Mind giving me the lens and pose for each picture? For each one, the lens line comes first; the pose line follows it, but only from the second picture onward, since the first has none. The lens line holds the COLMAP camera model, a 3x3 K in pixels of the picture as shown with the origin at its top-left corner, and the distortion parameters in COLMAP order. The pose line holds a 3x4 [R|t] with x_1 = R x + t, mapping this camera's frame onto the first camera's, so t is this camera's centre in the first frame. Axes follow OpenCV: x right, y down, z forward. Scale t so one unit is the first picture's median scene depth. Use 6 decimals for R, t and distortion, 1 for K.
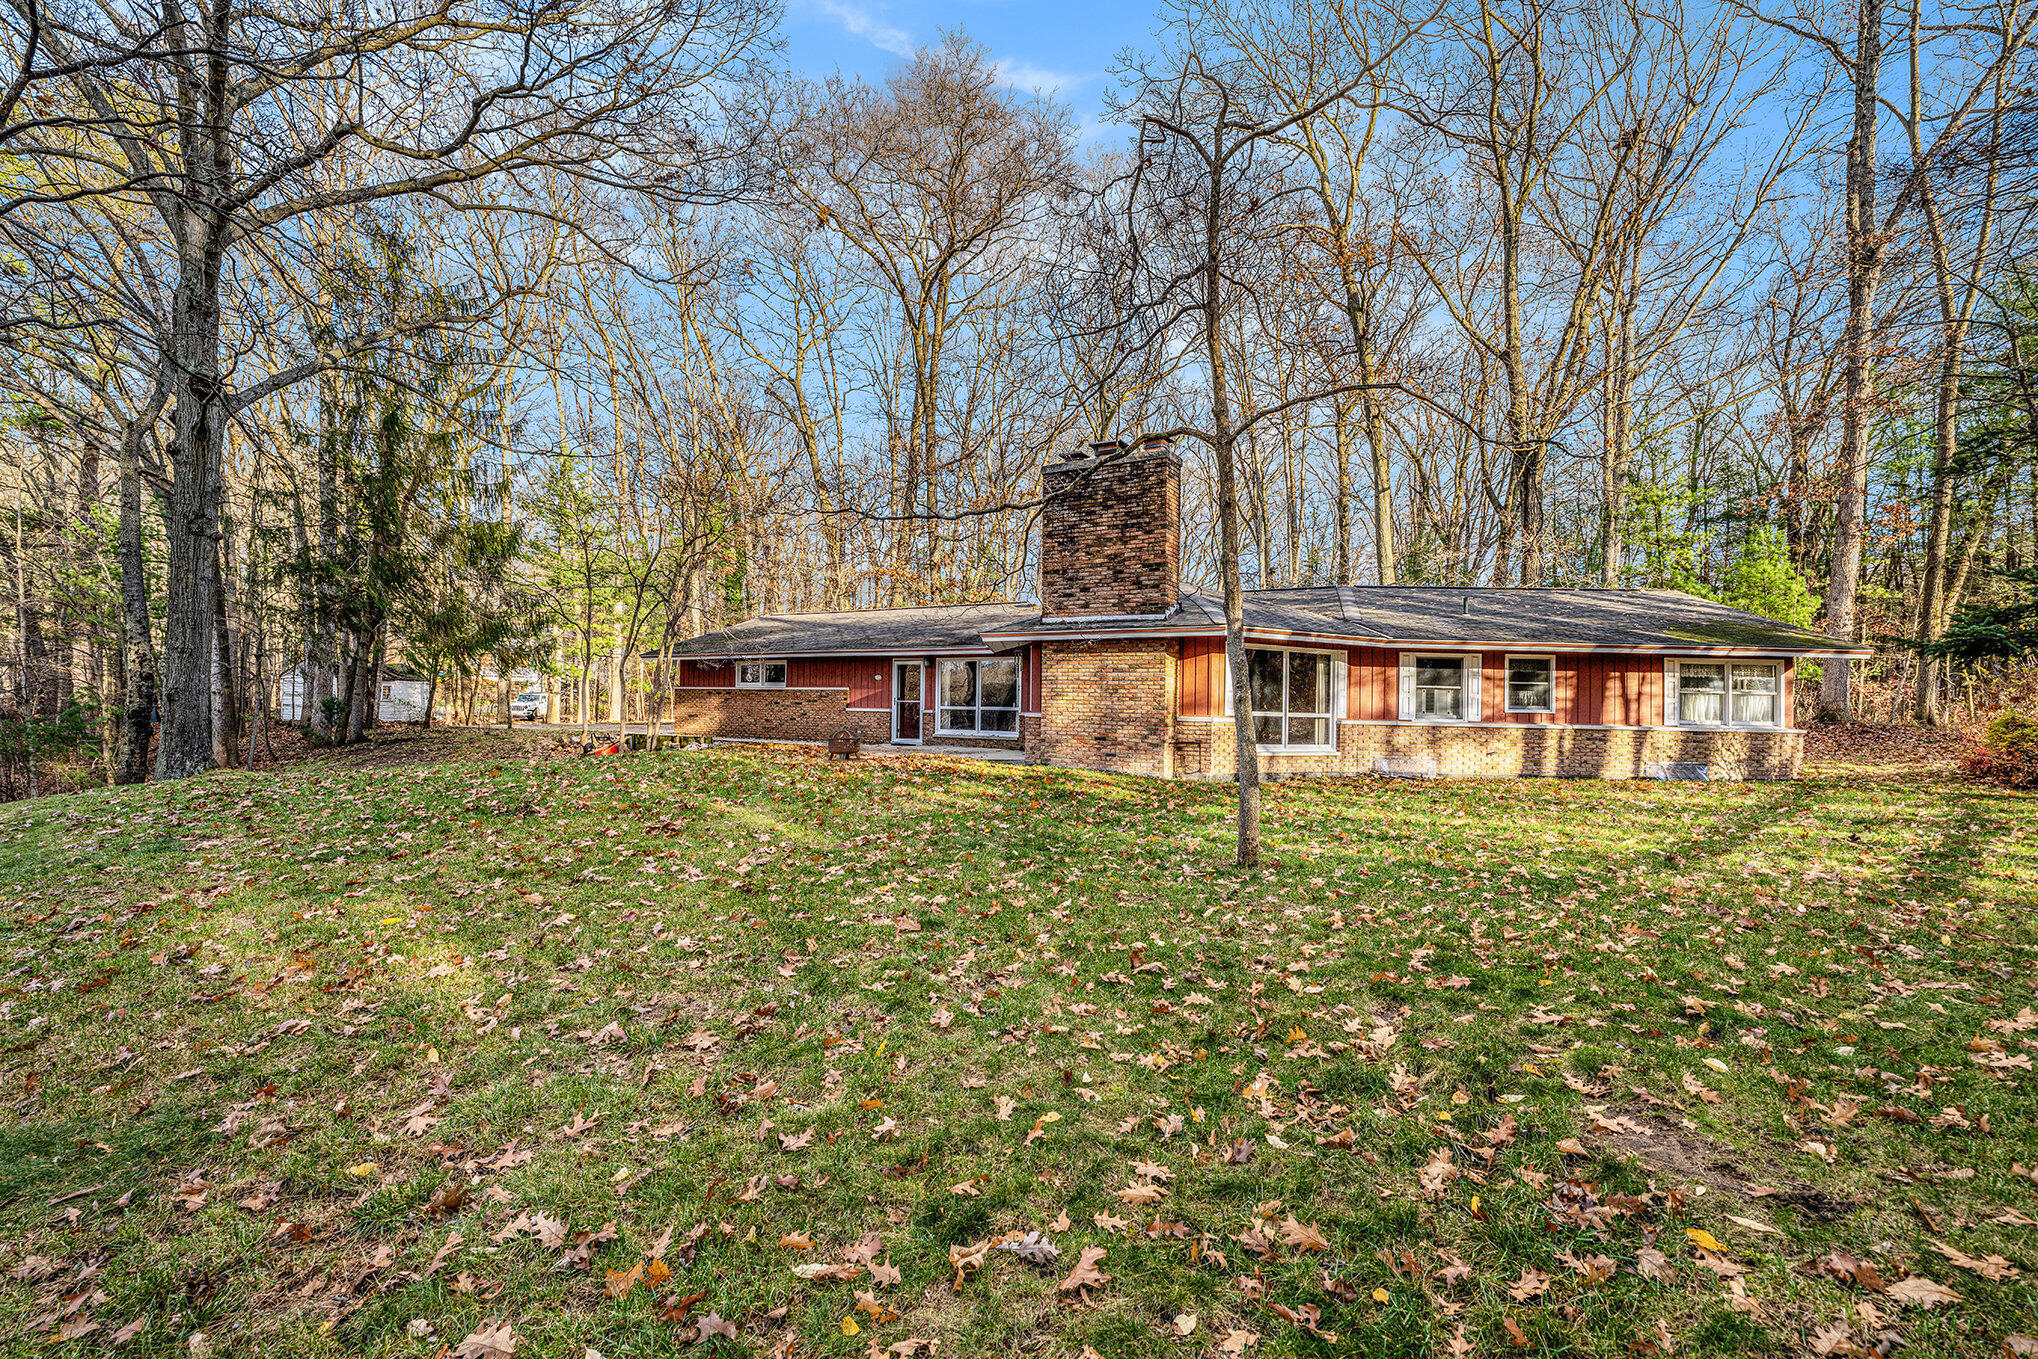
lens RADIAL K [[838.7, 0, 1013.1], [0, 838.7, 676.1], [0, 0, 1]] dist [0.000310, 0.000078]
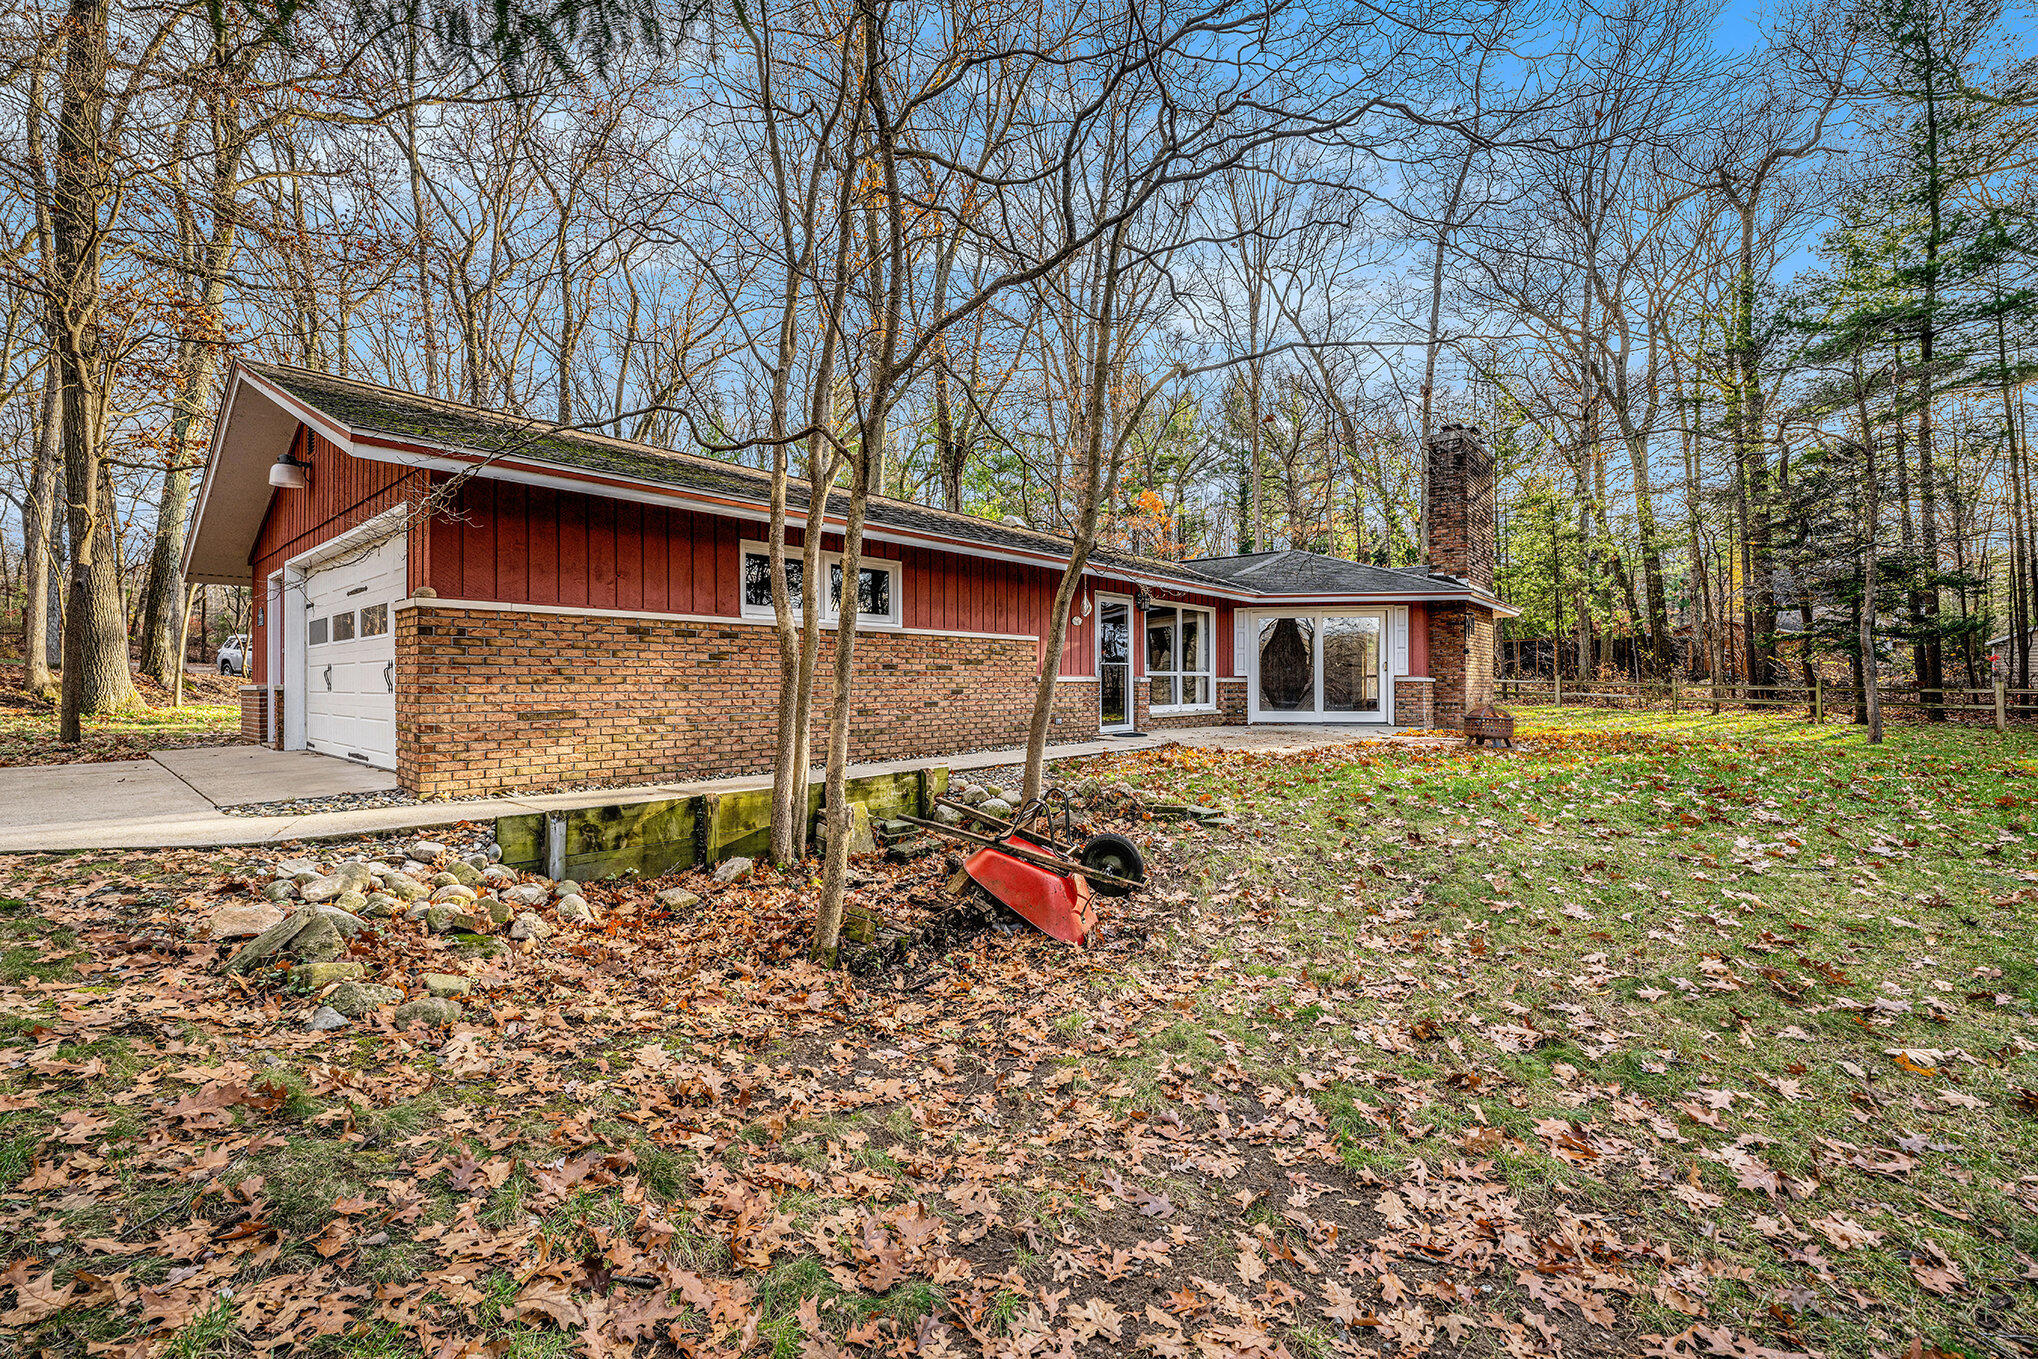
lens RADIAL K [[838.7, 0, 1013.1], [0, 838.7, 676.1], [0, 0, 1]] dist [0.000310, 0.000078]
pose [[0.147528, -0.015344, 0.988939, -1.027814], [-0.036172, 0.999127, 0.020899, 0.040518], [-0.988396, -0.038855, 0.146844, 1.385019]]
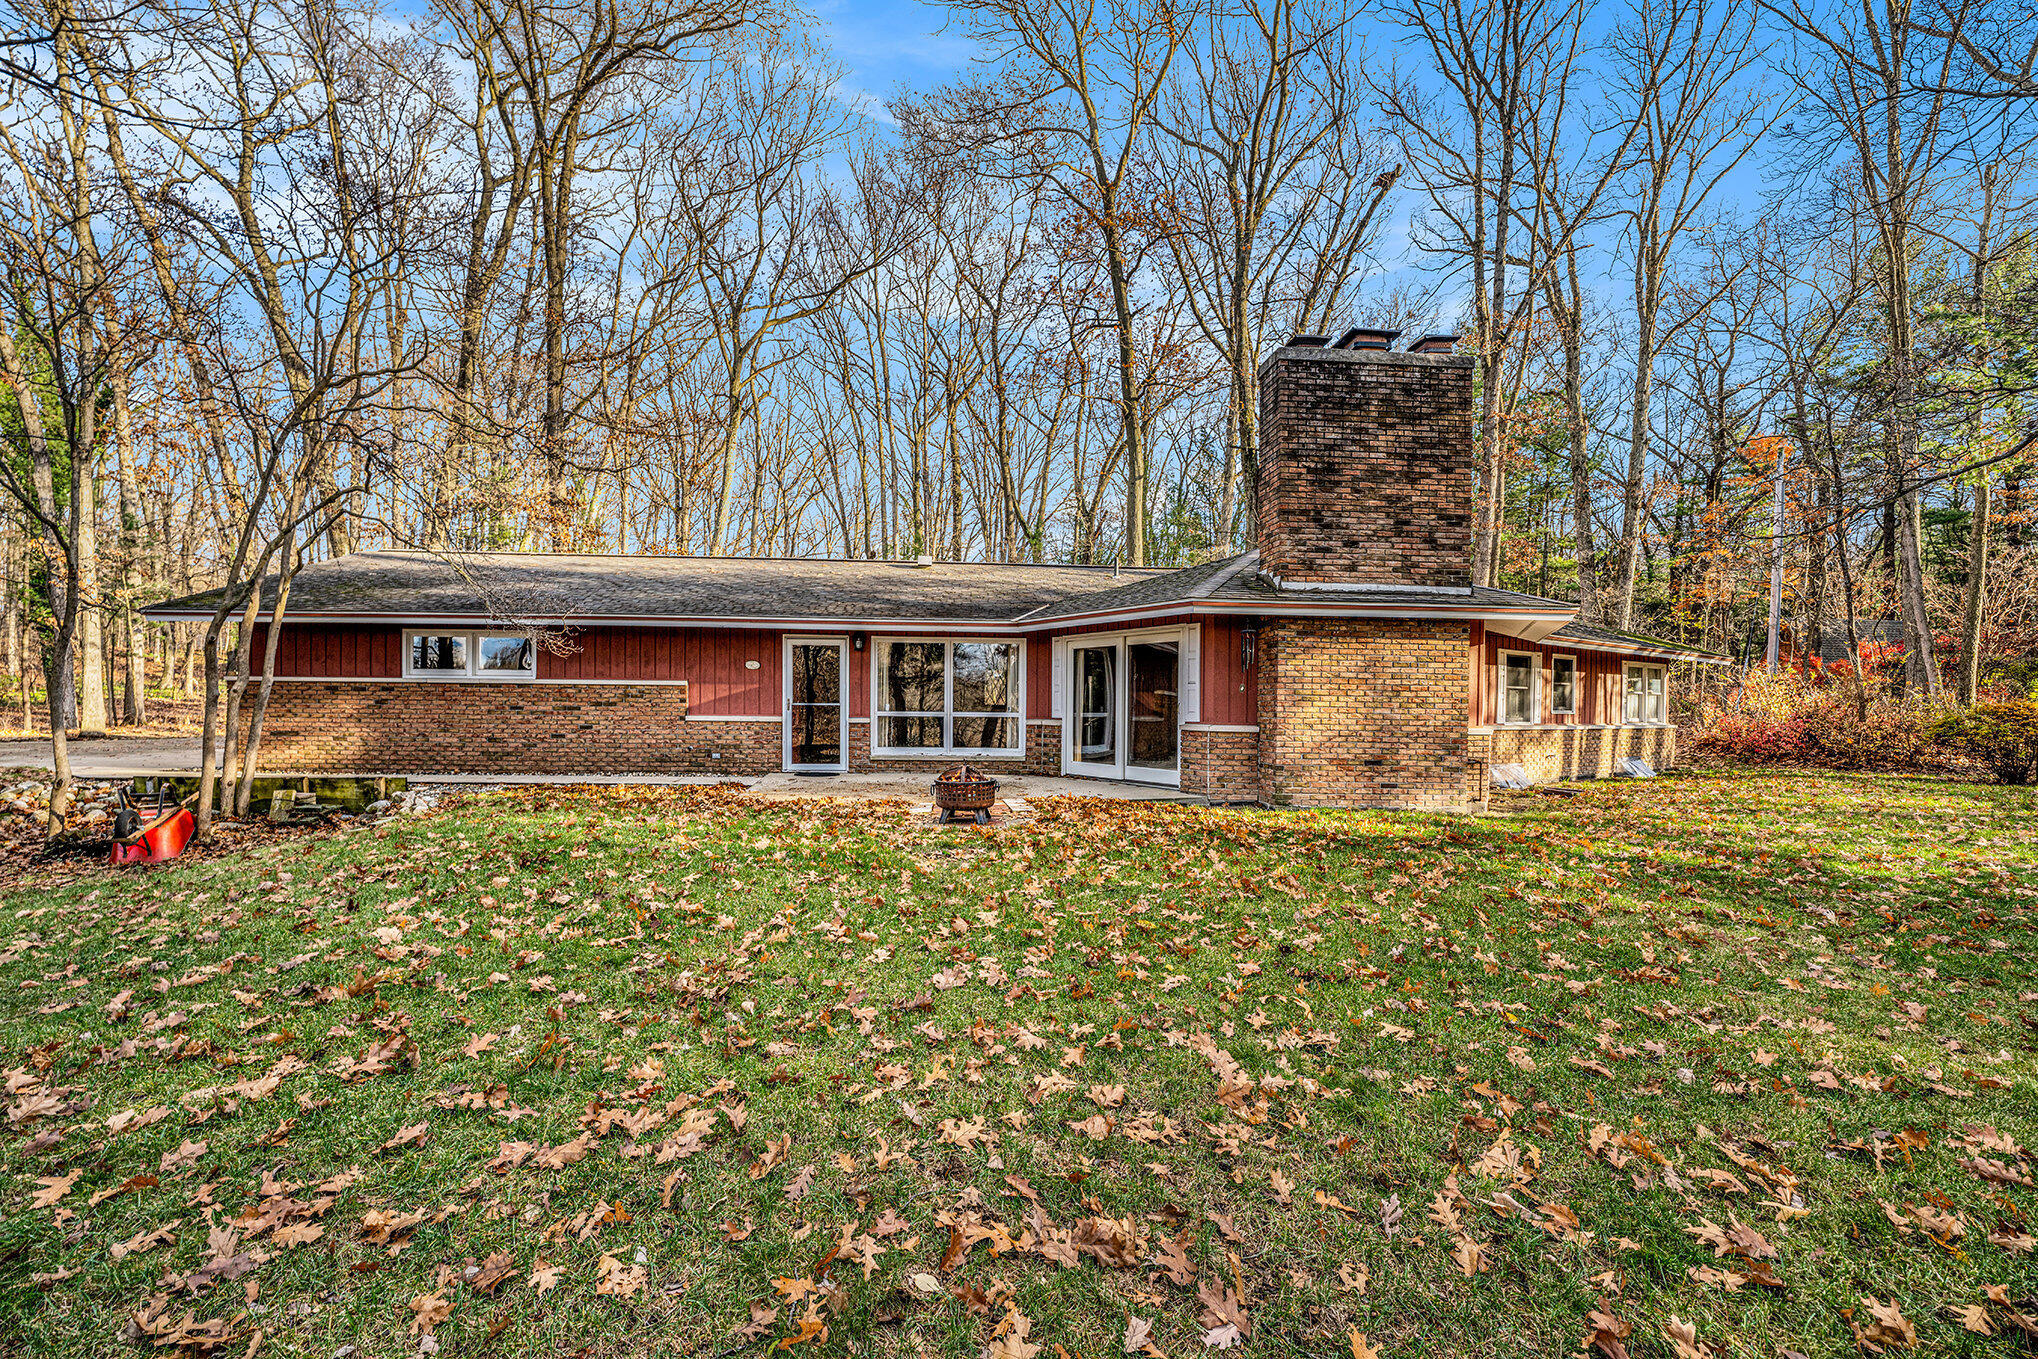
lens RADIAL K [[860.7, 0, 1019.7], [0, 860.7, 702.4], [0, 0, 1]] dist [-0.001553, -0.000120]
pose [[0.823849, -0.007995, 0.566753, -0.521124], [-0.016783, 0.999118, 0.038490, 0.002462], [-0.566561, -0.041222, 0.822988, 0.566979]]
